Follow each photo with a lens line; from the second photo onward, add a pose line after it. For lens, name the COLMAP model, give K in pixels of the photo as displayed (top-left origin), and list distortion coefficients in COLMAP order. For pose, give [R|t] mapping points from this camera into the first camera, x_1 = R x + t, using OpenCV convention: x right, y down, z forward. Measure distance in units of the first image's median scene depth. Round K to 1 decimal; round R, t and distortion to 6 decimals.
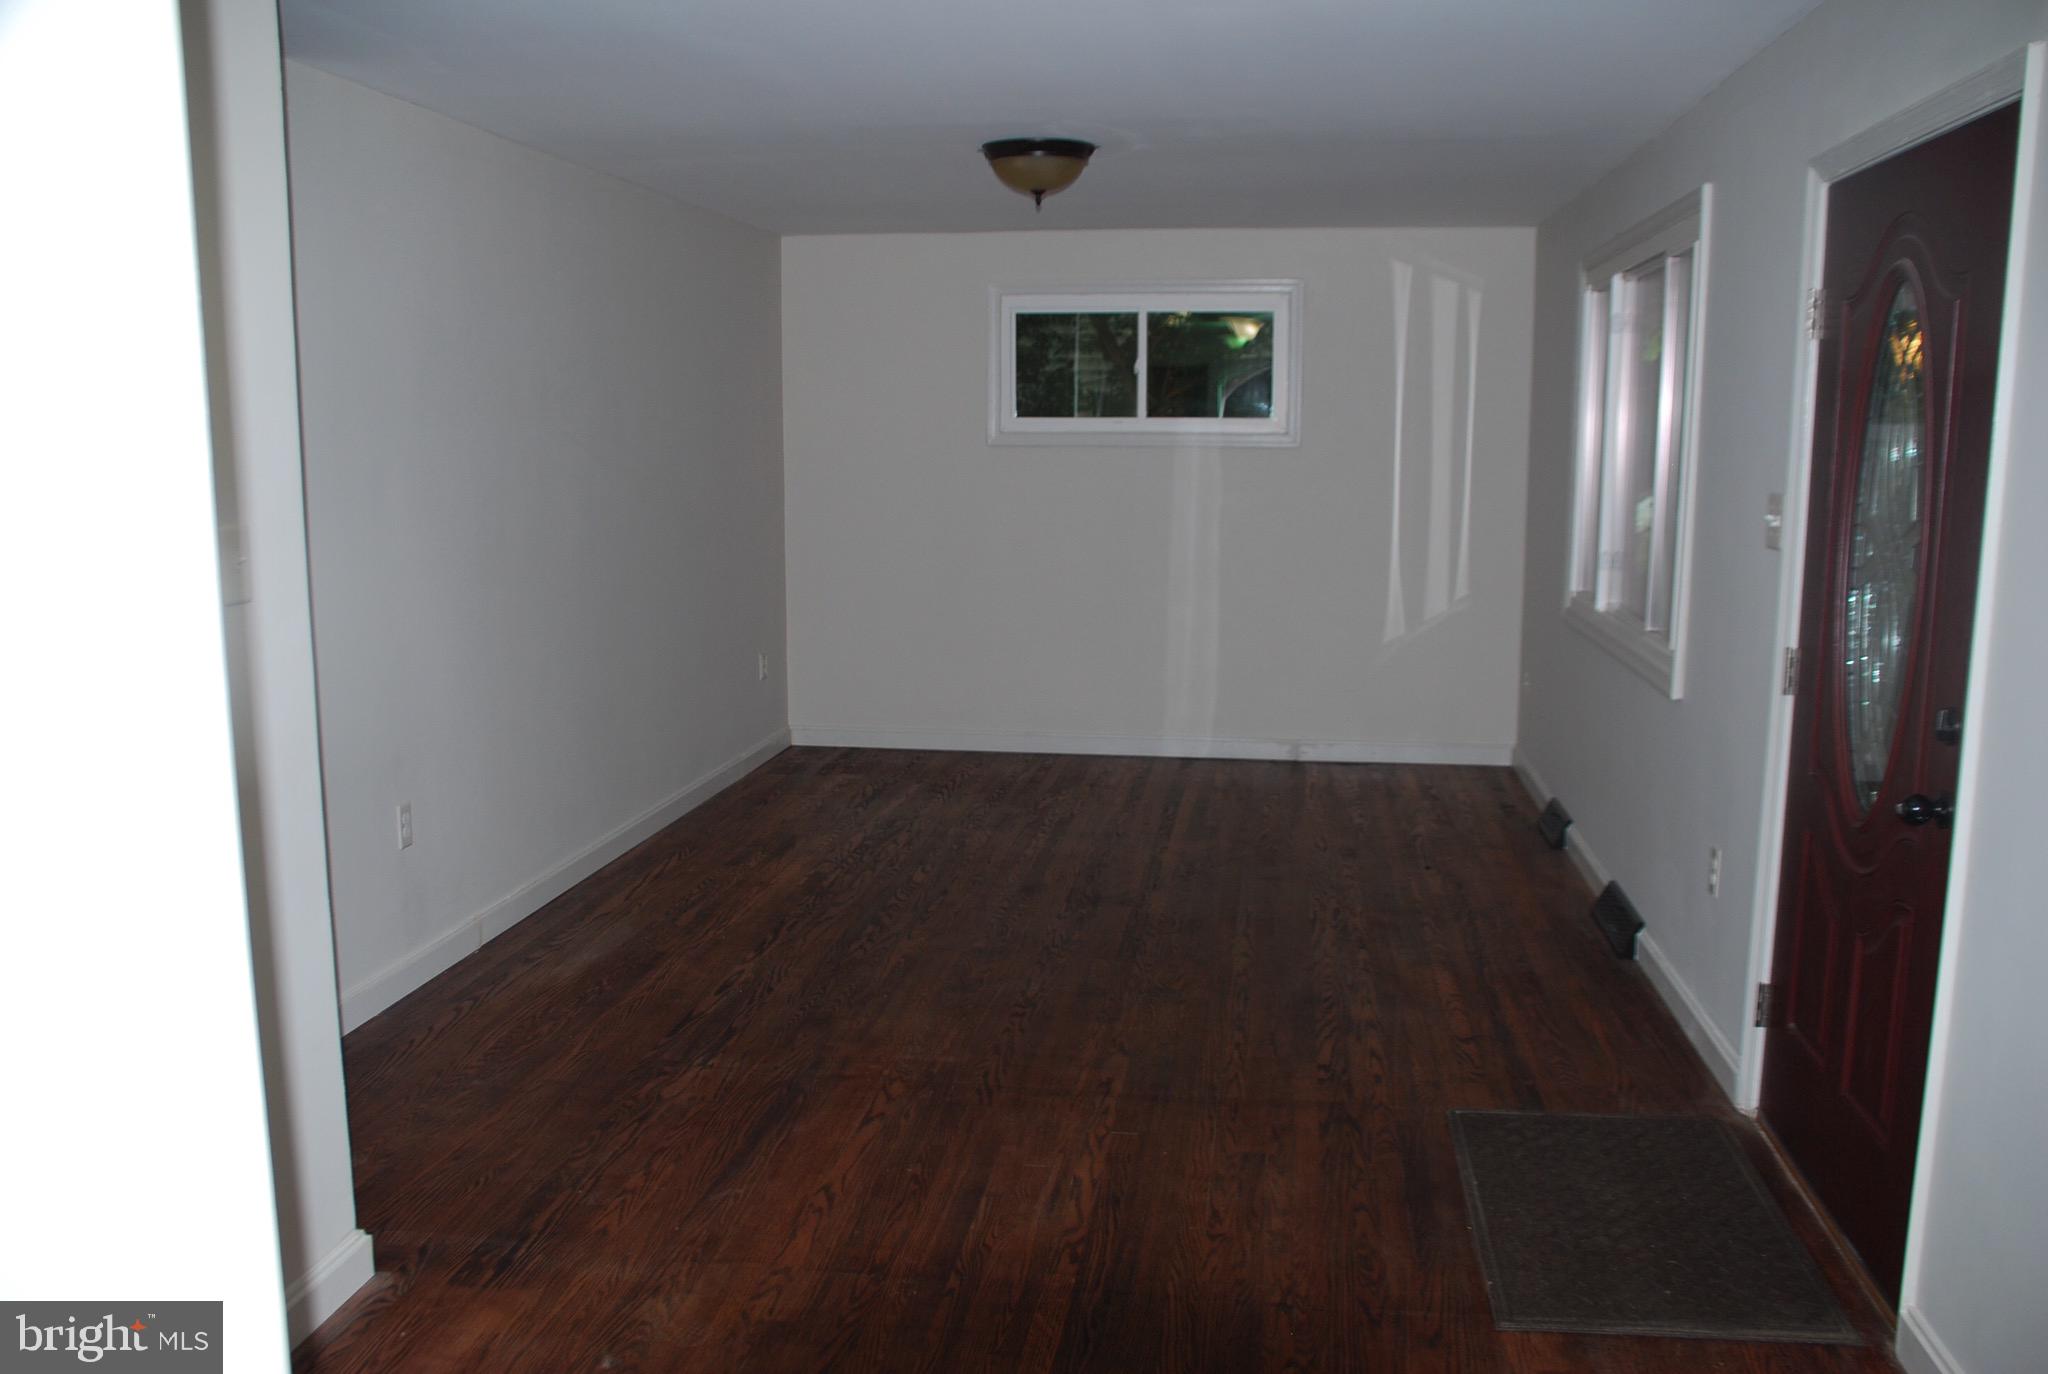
lens RADIAL K [[1583.8, 0, 1024.0], [0, 1583.8, 687.0], [0, 0, 1]] dist [-0.146783, 0.117894]
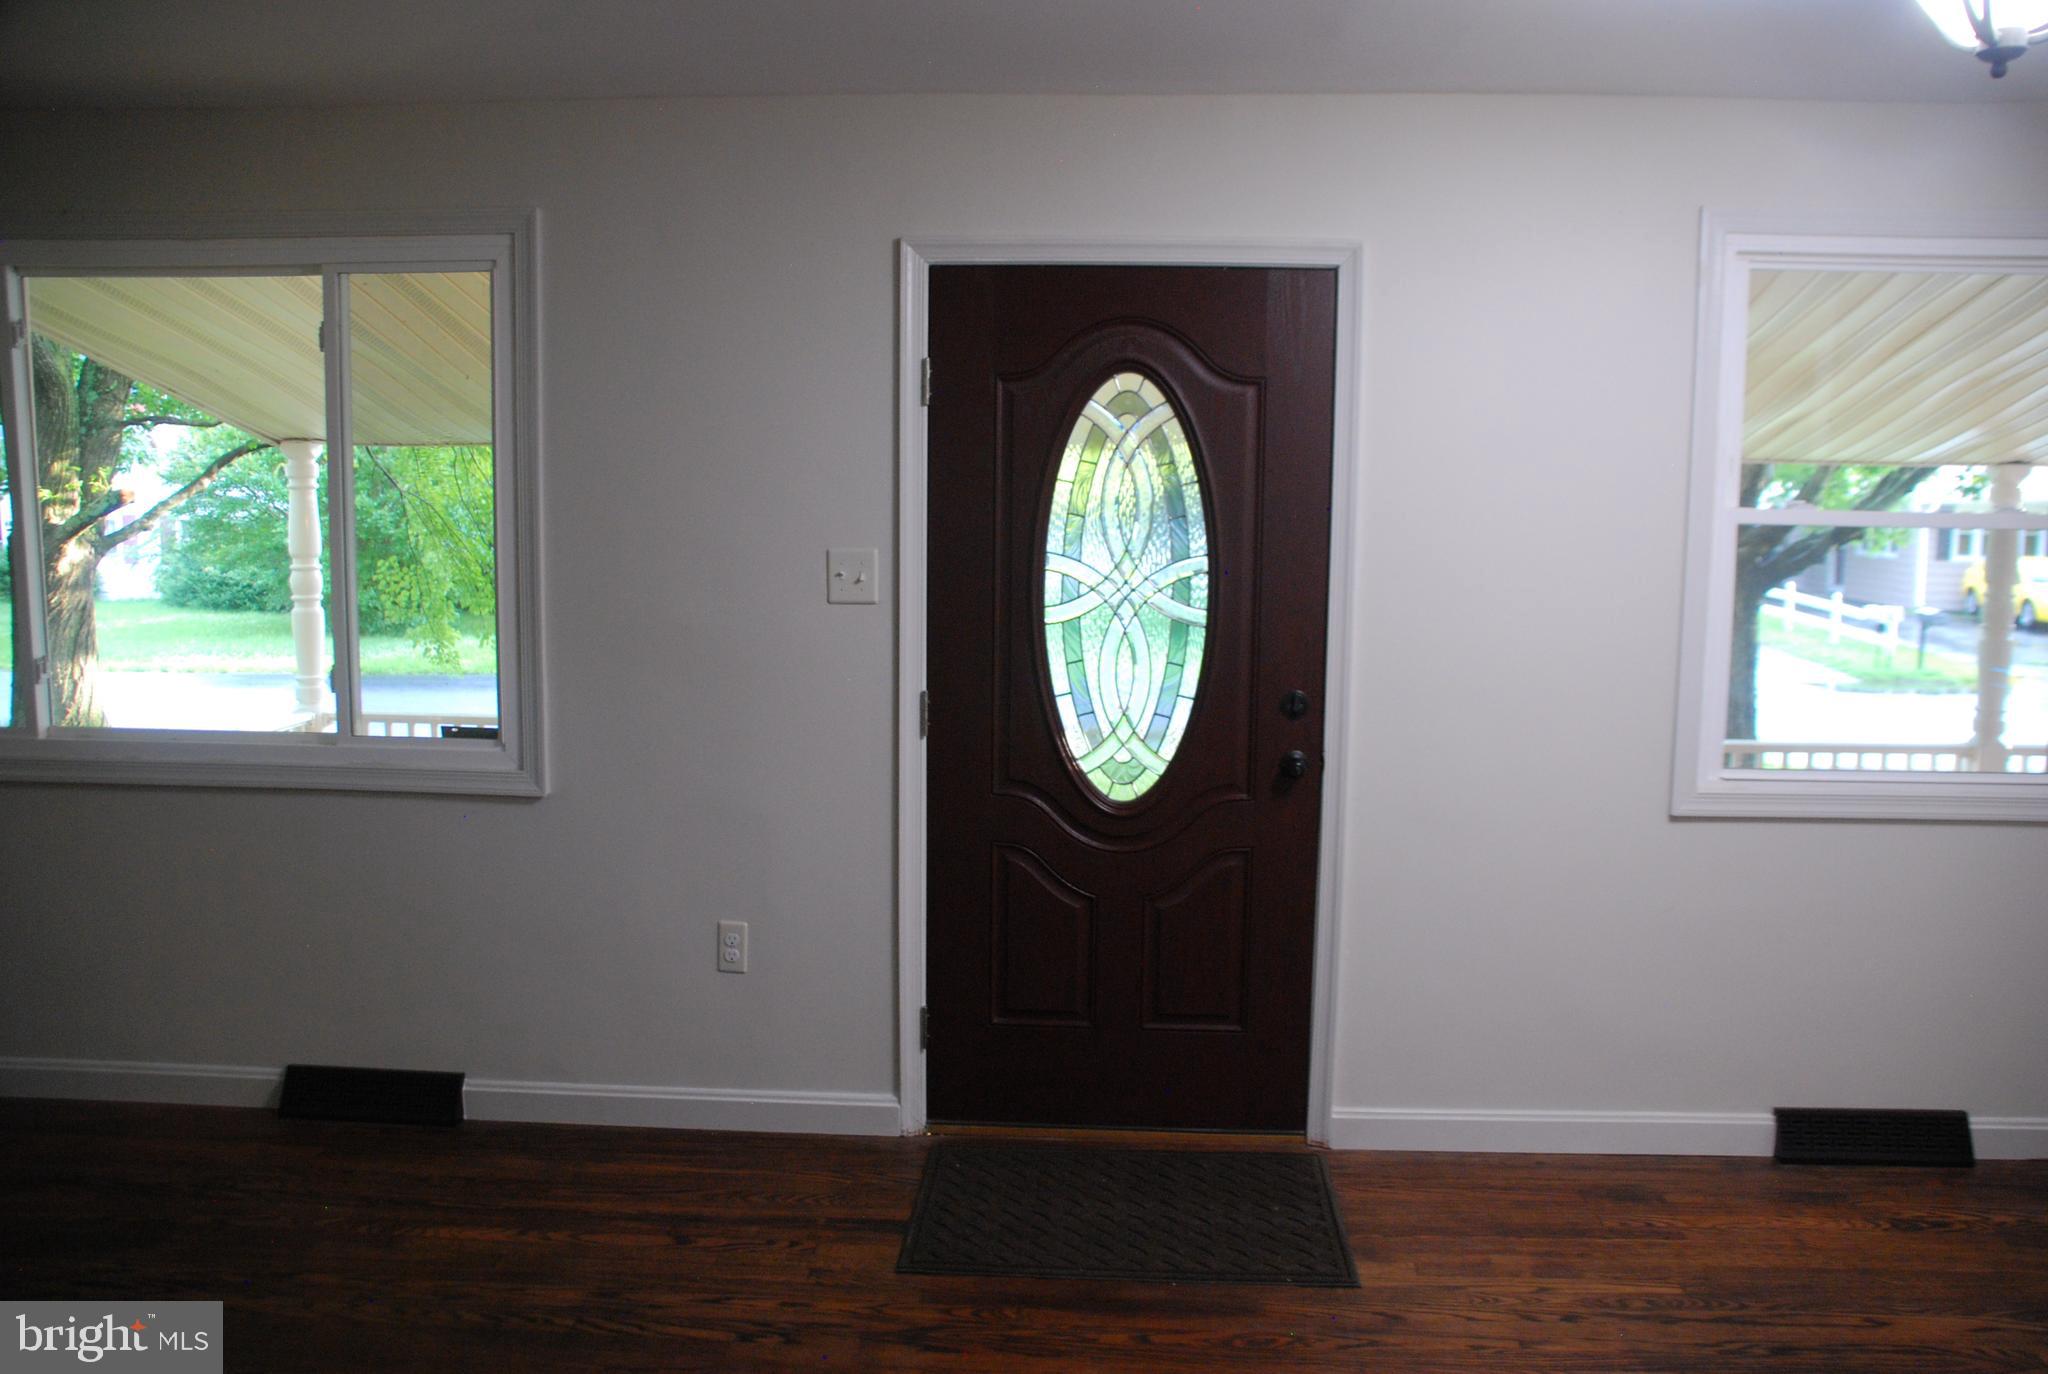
lens RADIAL K [[1583.8, 0, 1024.0], [0, 1583.8, 687.0], [0, 0, 1]] dist [-0.146783, 0.117894]
pose [[-0.121608, -0.100767, 0.987450, -0.506898], [0.144763, 0.982395, 0.118079, -0.124626], [-0.981965, 0.157306, -0.104880, 0.887502]]
